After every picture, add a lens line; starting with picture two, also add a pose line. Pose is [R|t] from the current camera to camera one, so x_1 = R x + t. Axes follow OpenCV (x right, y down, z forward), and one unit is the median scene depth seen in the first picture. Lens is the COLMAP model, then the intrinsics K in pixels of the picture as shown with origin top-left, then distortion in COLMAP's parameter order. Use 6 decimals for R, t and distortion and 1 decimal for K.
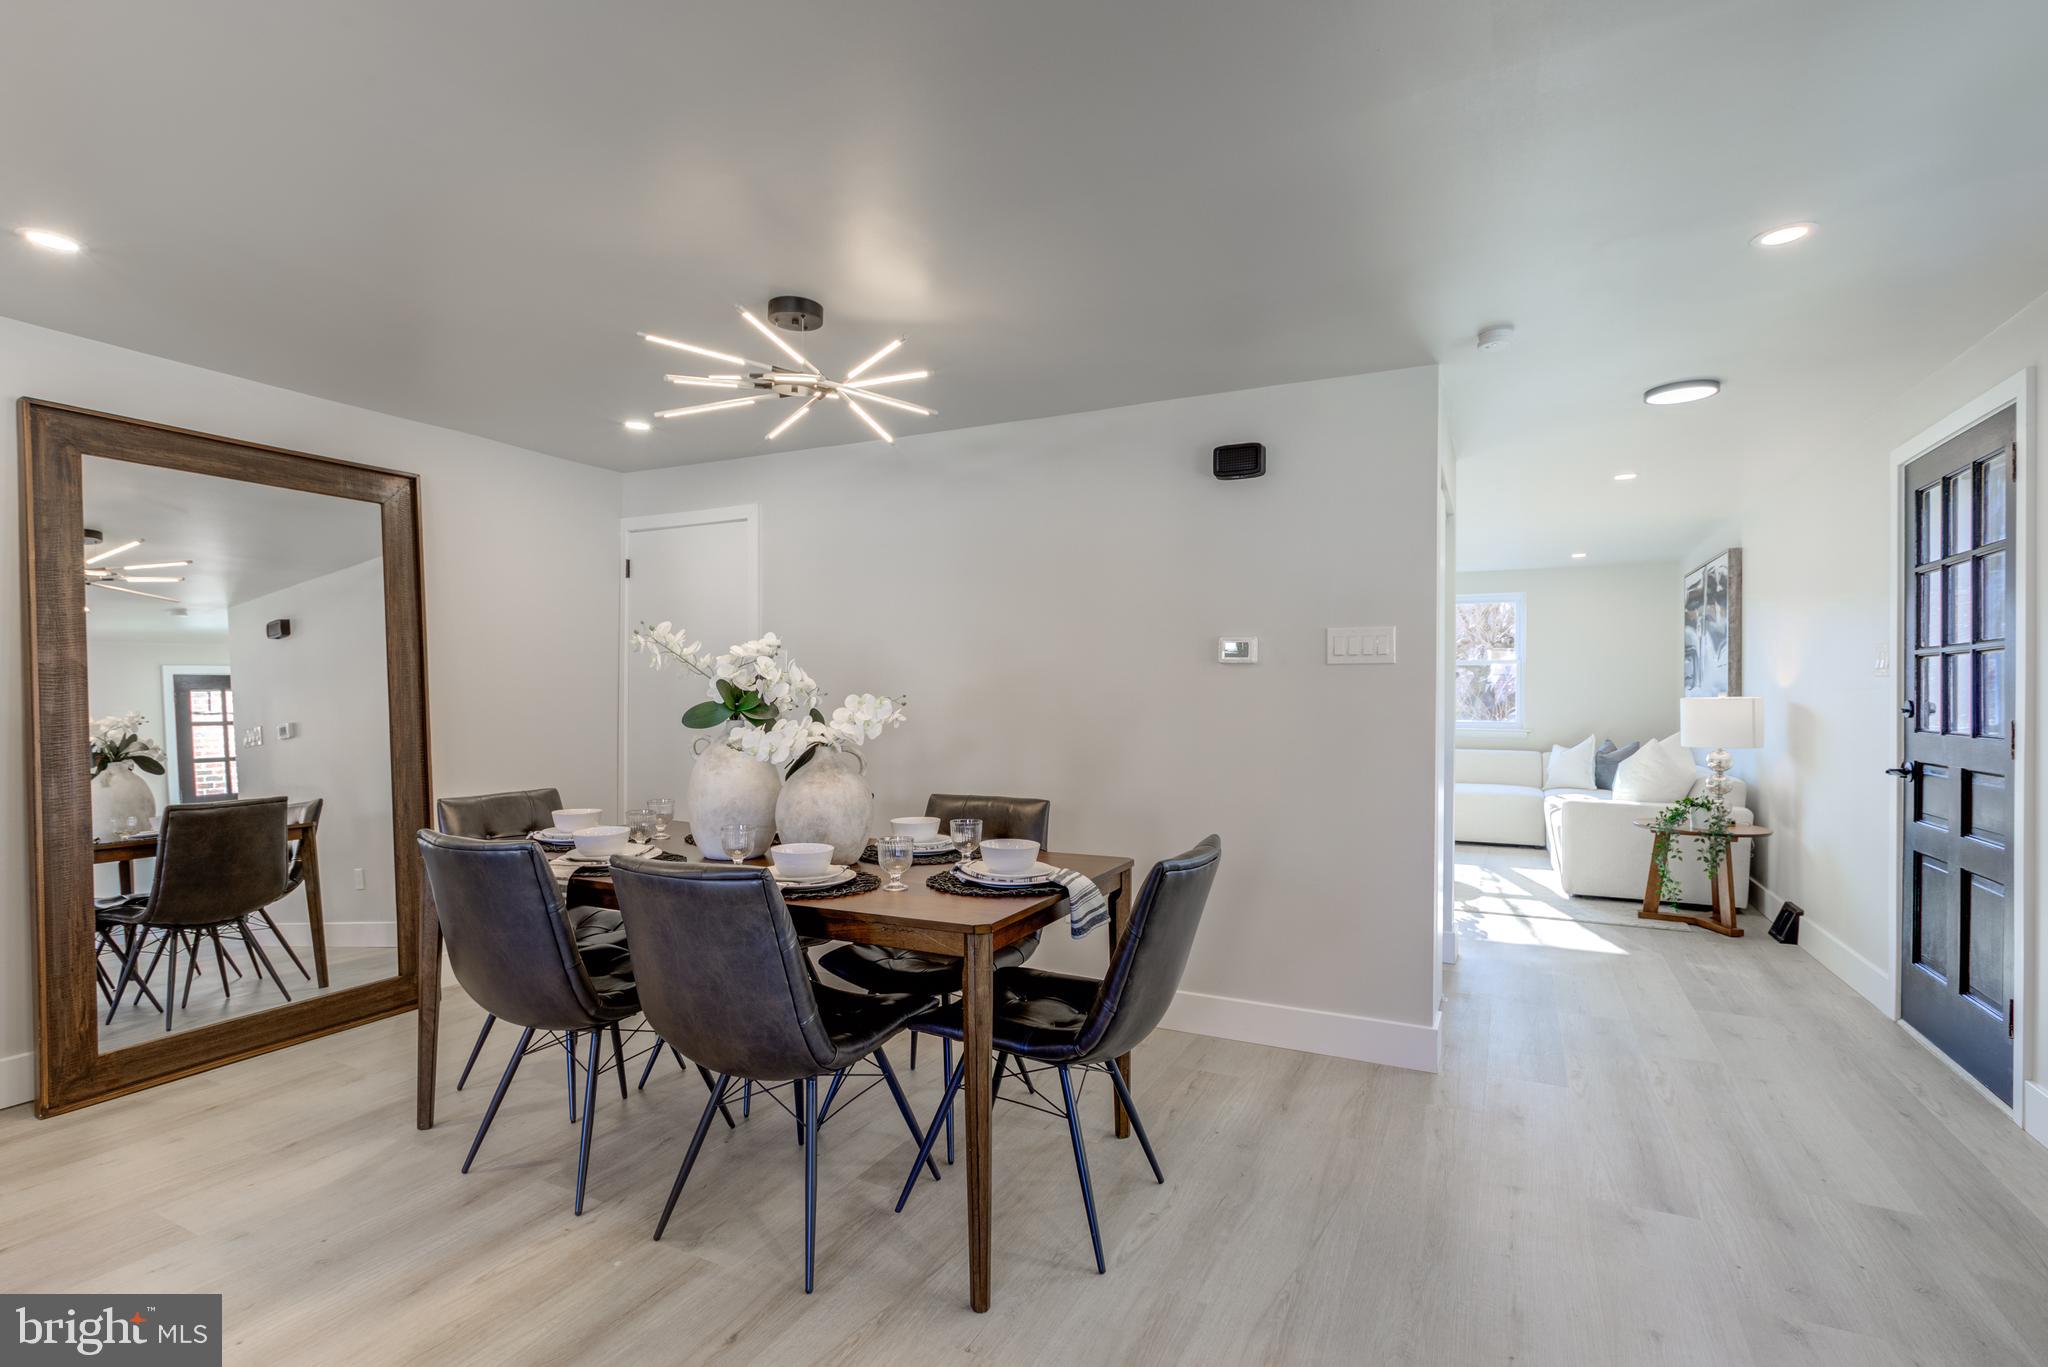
lens RADIAL K [[984.1, 0, 1033.1], [0, 984.1, 661.6], [0, 0, 1]] dist [-0.001422, 0.001866]
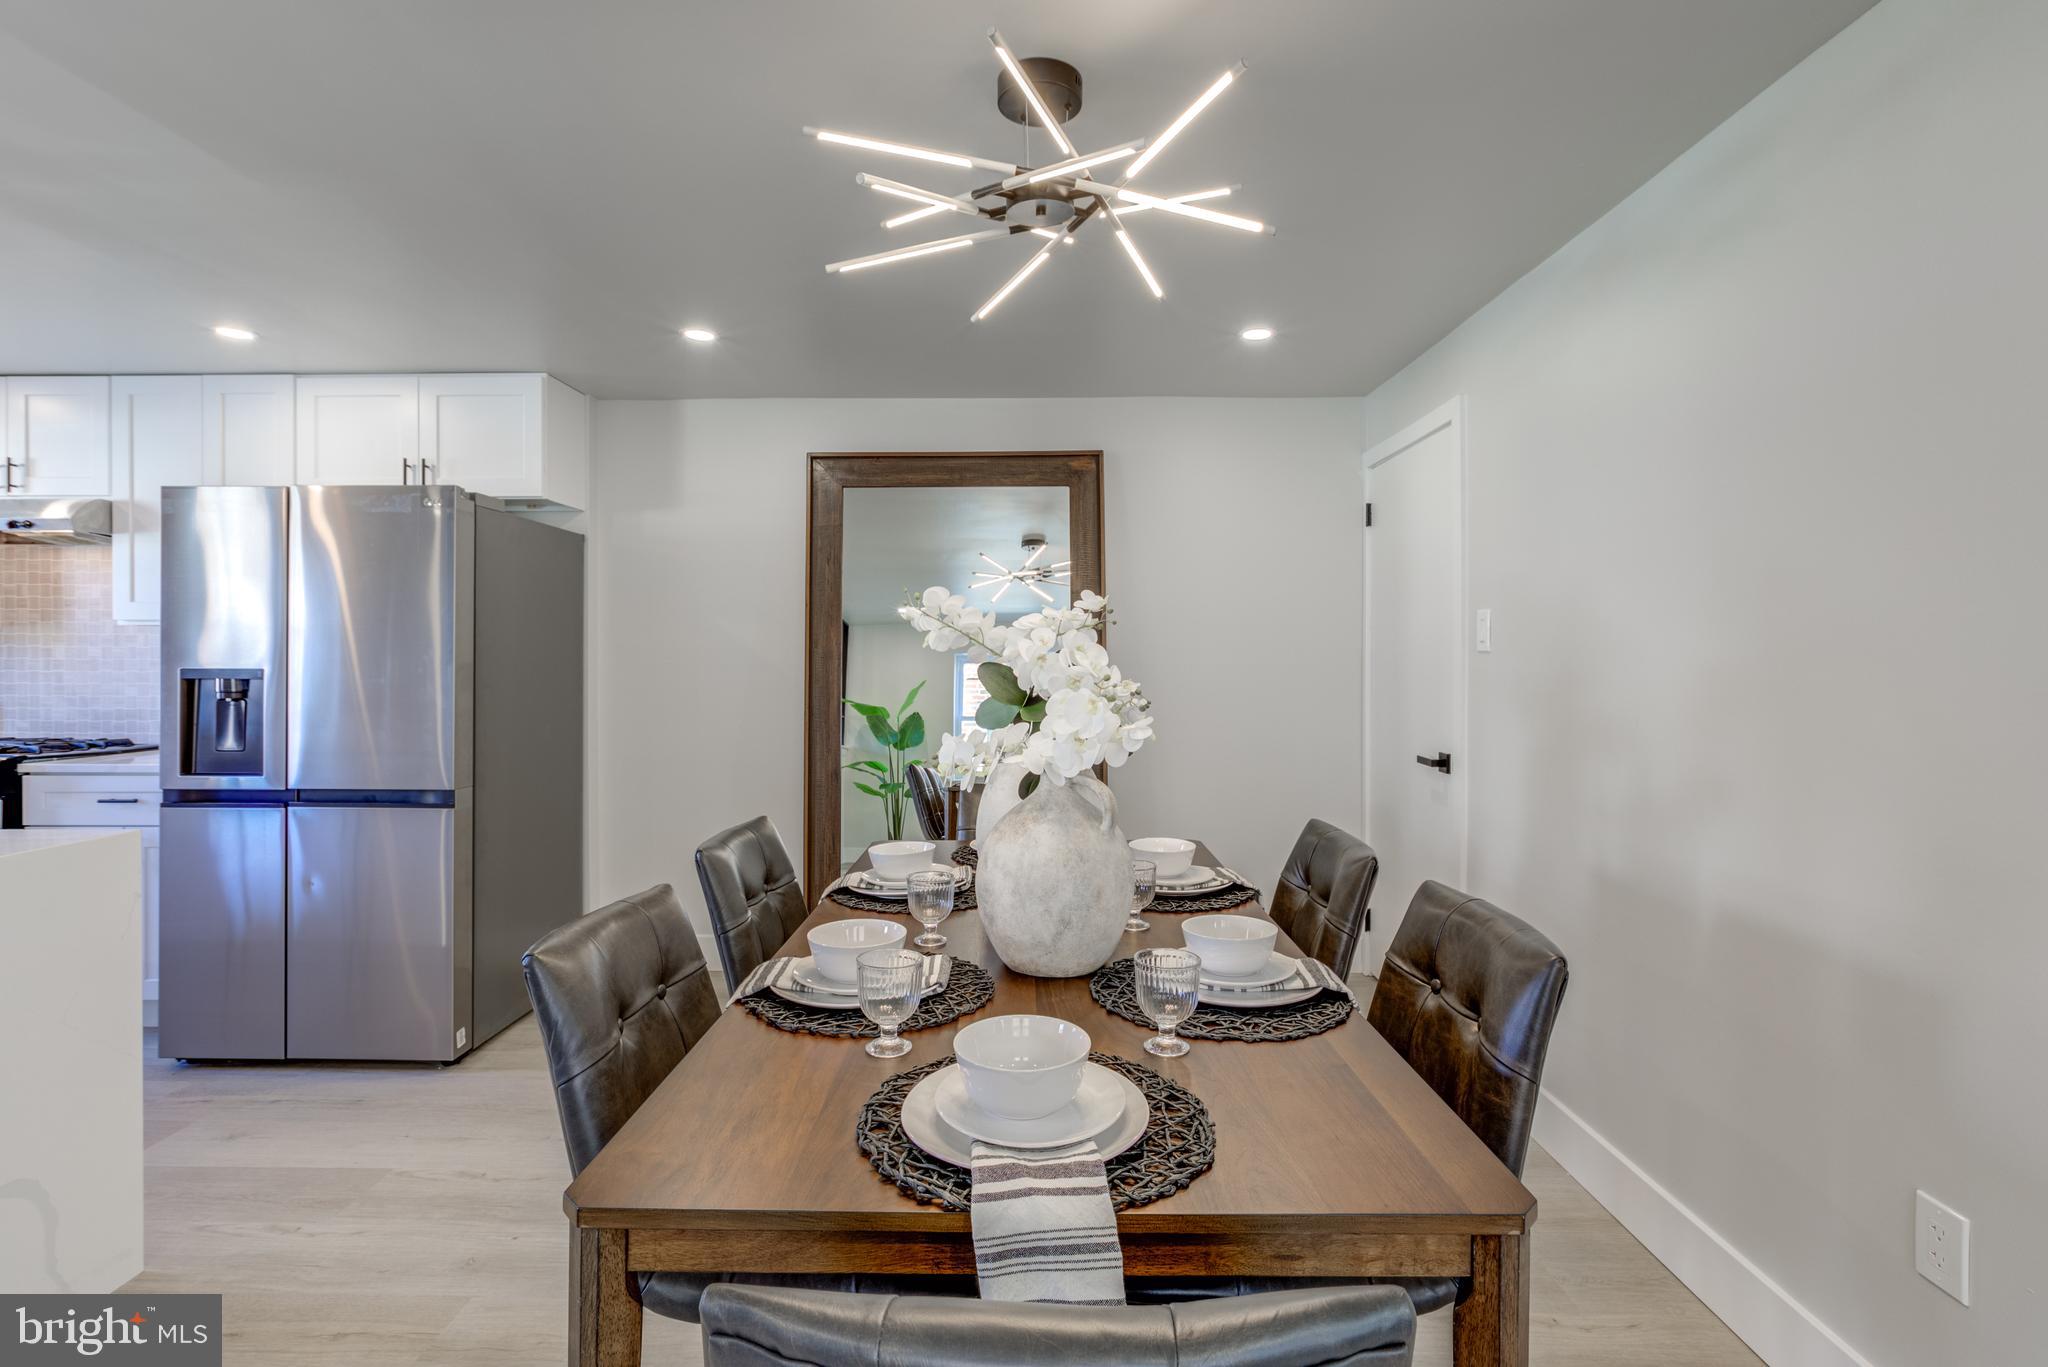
lens RADIAL K [[984.1, 0, 1033.1], [0, 984.1, 661.6], [0, 0, 1]] dist [-0.001422, 0.001866]
pose [[0.421865, 0.001490, -0.906657, 0.324457], [0.029717, 0.999439, 0.015470, 0.007424], [0.906171, -0.033469, 0.421584, 0.665375]]
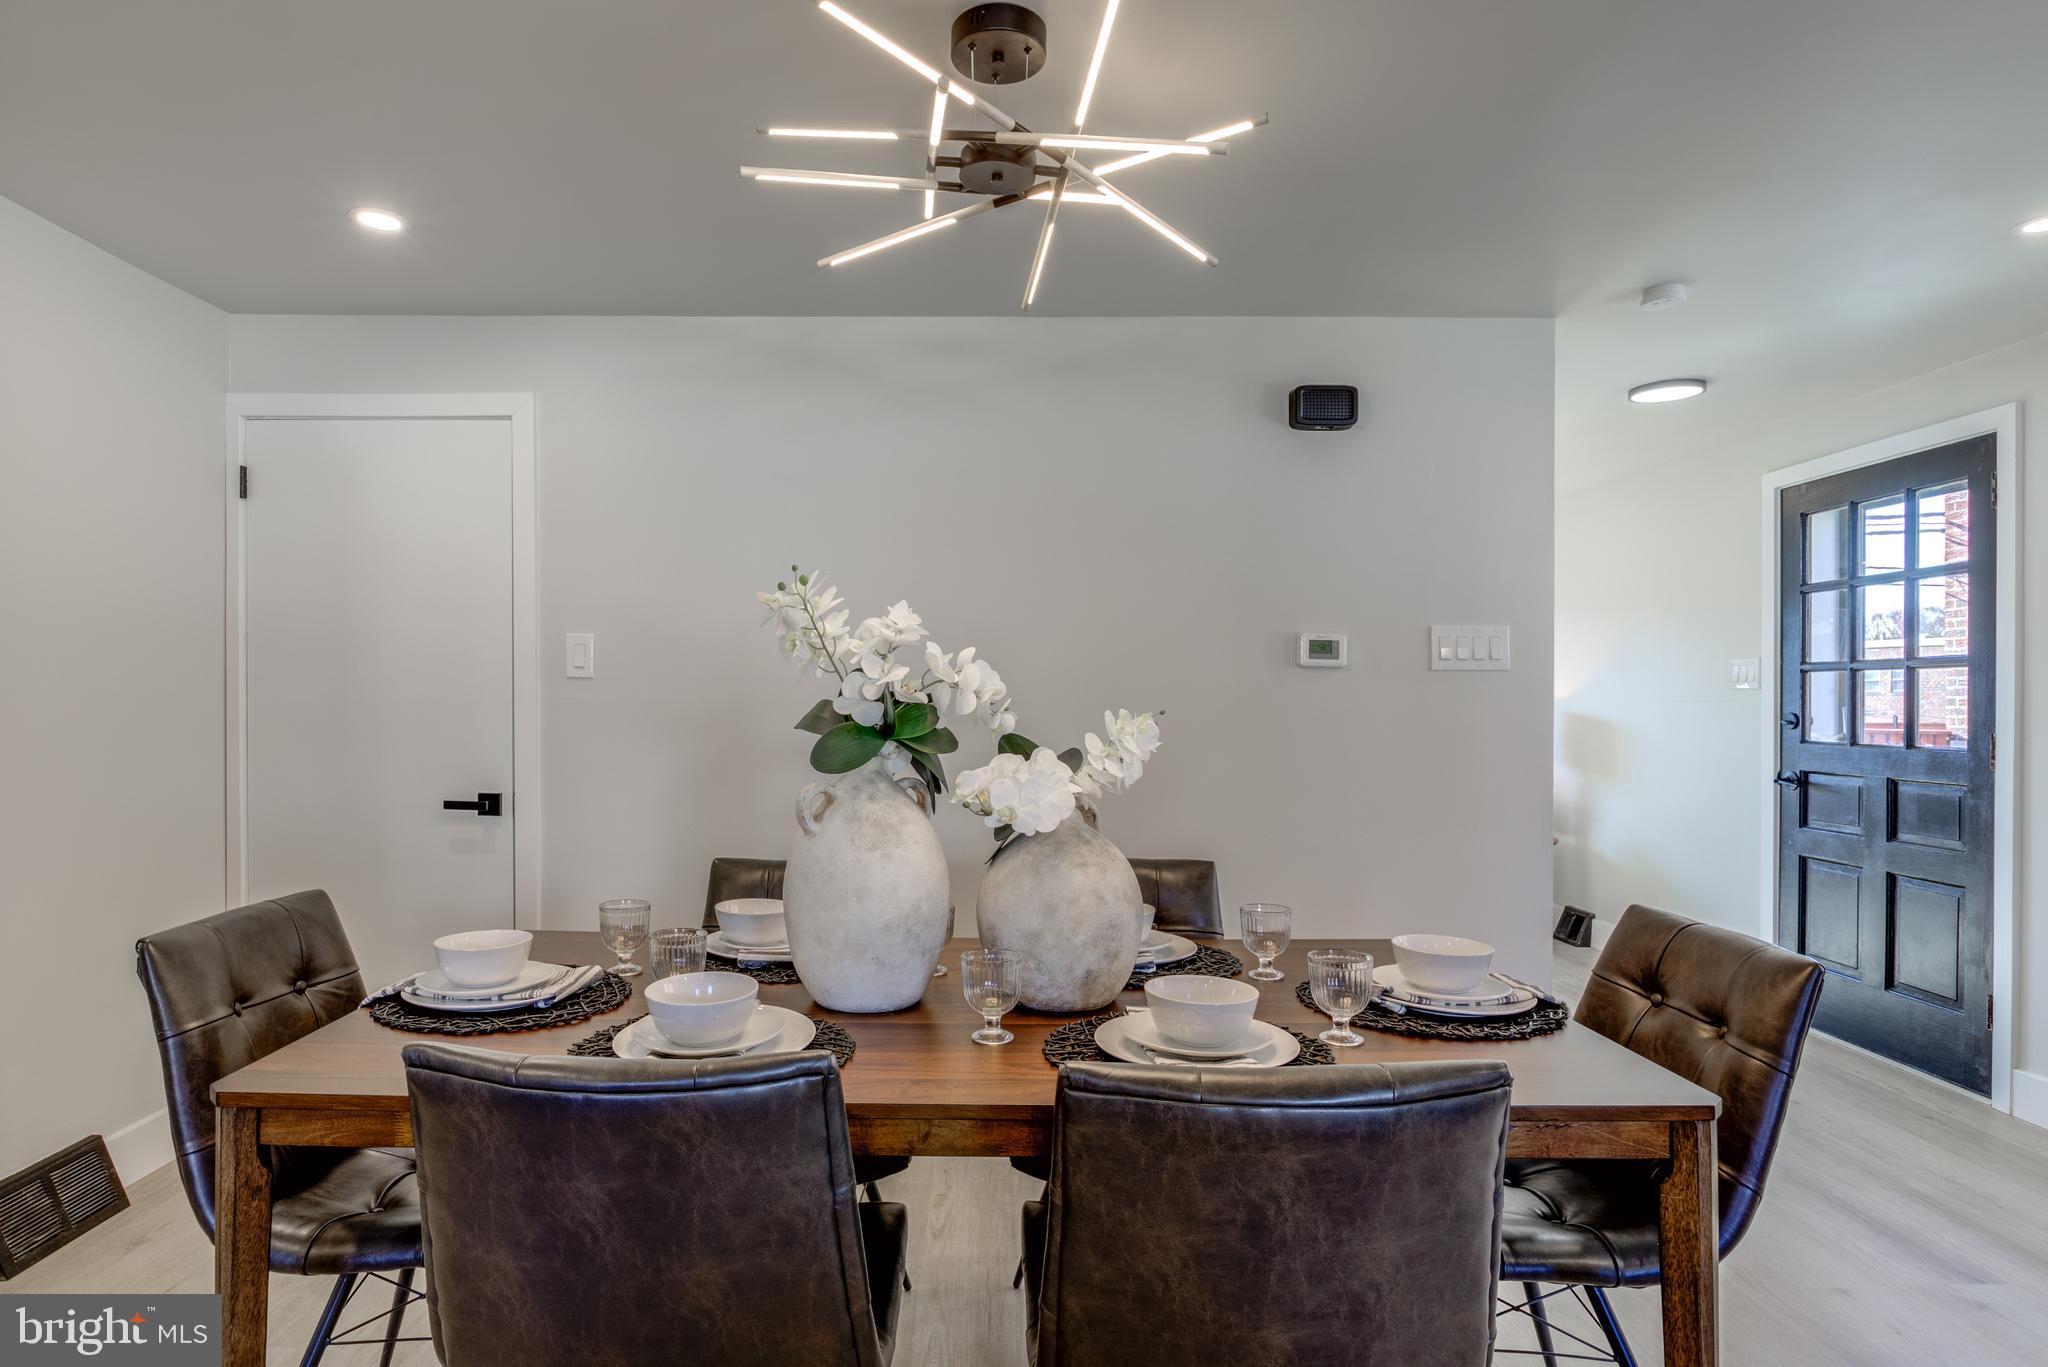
lens RADIAL K [[1098.0, 0, 967.1], [0, 1098.0, 675.3], [0, 0, 1]] dist [-0.036633, 0.021719]
pose [[0.900543, 0.013682, 0.434552, -0.481051], [-0.018632, 0.999801, 0.007134, 0.008410], [-0.434368, -0.014521, 0.900618, 0.391124]]
